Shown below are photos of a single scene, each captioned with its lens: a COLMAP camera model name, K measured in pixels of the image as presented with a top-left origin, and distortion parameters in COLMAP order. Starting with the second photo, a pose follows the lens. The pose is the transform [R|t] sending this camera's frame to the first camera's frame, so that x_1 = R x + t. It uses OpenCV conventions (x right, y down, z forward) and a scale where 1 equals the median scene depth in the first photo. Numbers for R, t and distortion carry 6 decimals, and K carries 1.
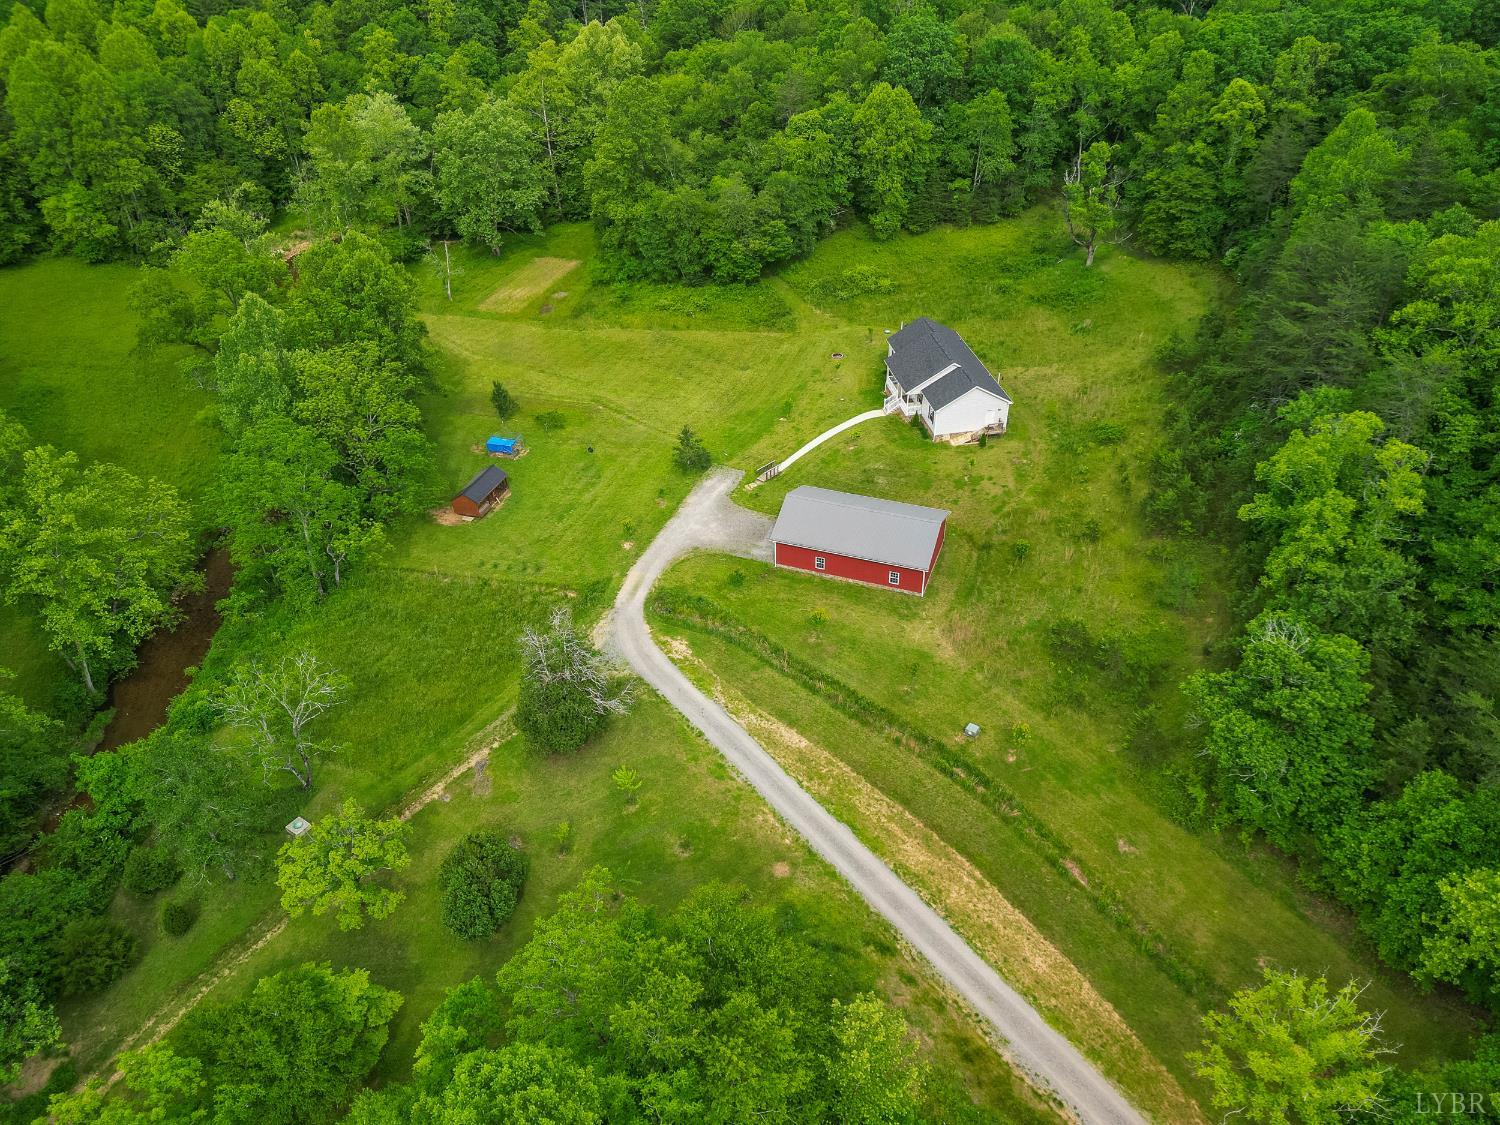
lens RADIAL K [[1052.3, 0, 752.3], [0, 1052.3, 566.2], [0, 0, 1]] dist [0.049074, -0.020889]
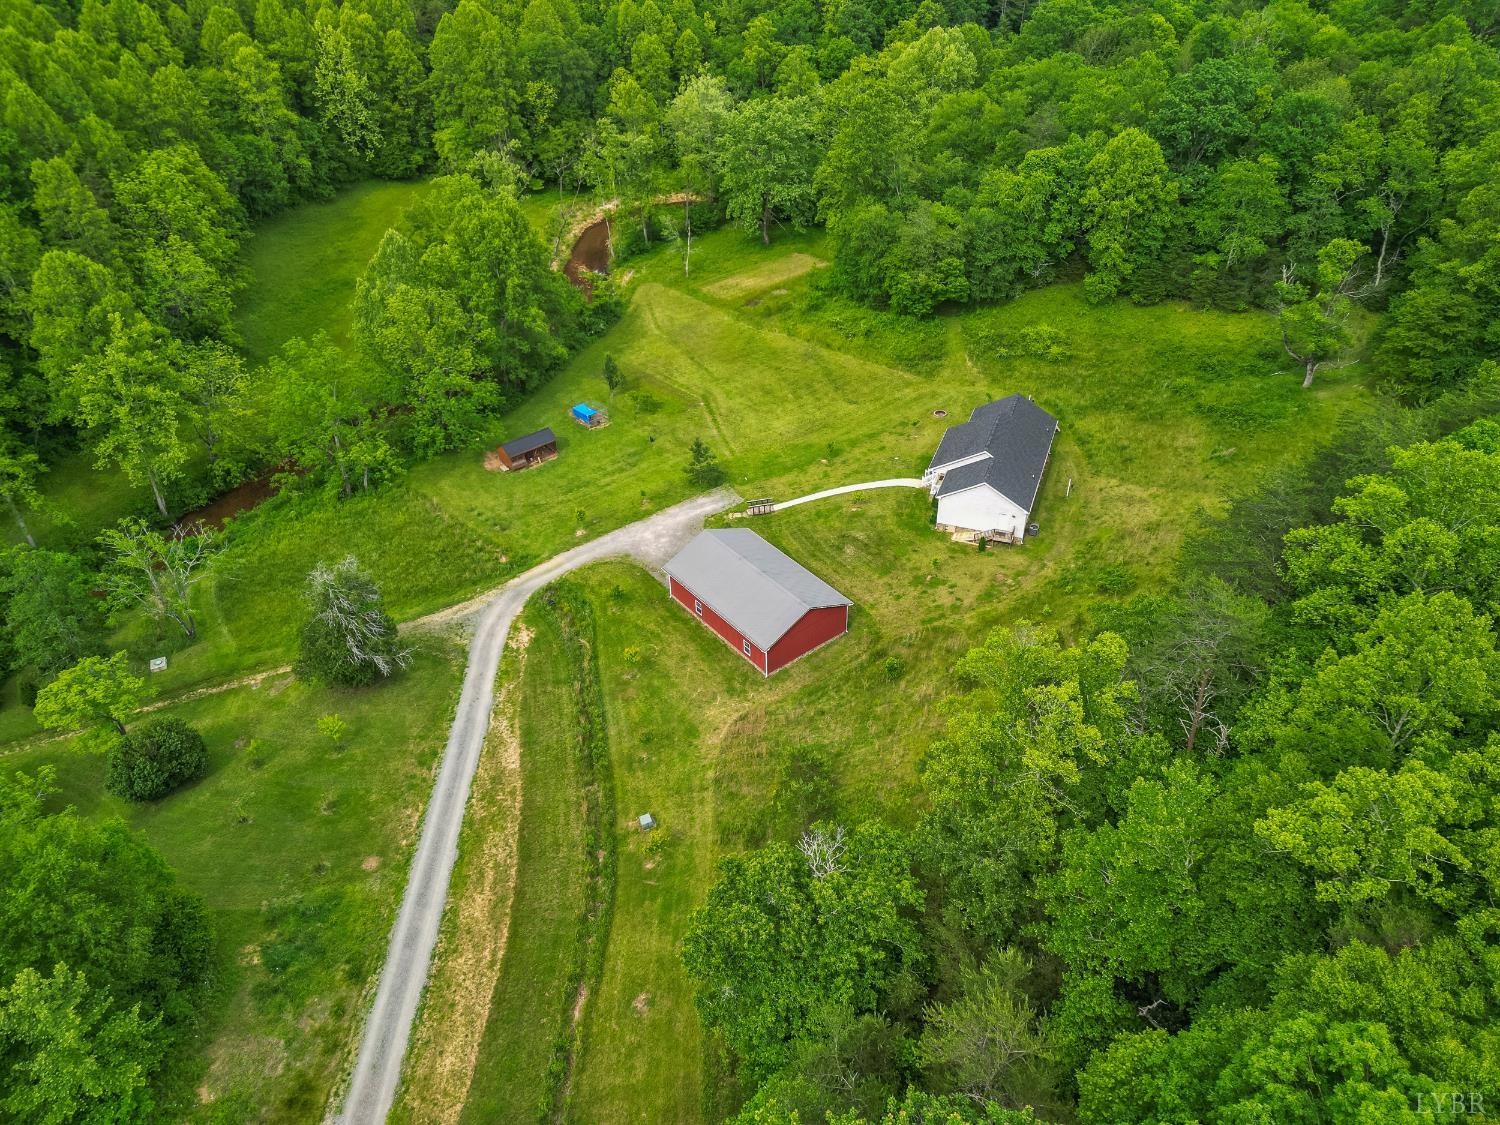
lens RADIAL K [[1052.3, 0, 748.5], [0, 1052.3, 559.3], [0, 0, 1]] dist [0.049074, -0.020889]
pose [[0.853474, 0.309807, -0.419049, 0.420318], [-0.308670, 0.948402, 0.072497, -0.110142], [0.419887, 0.067473, 0.905065, 0.128637]]
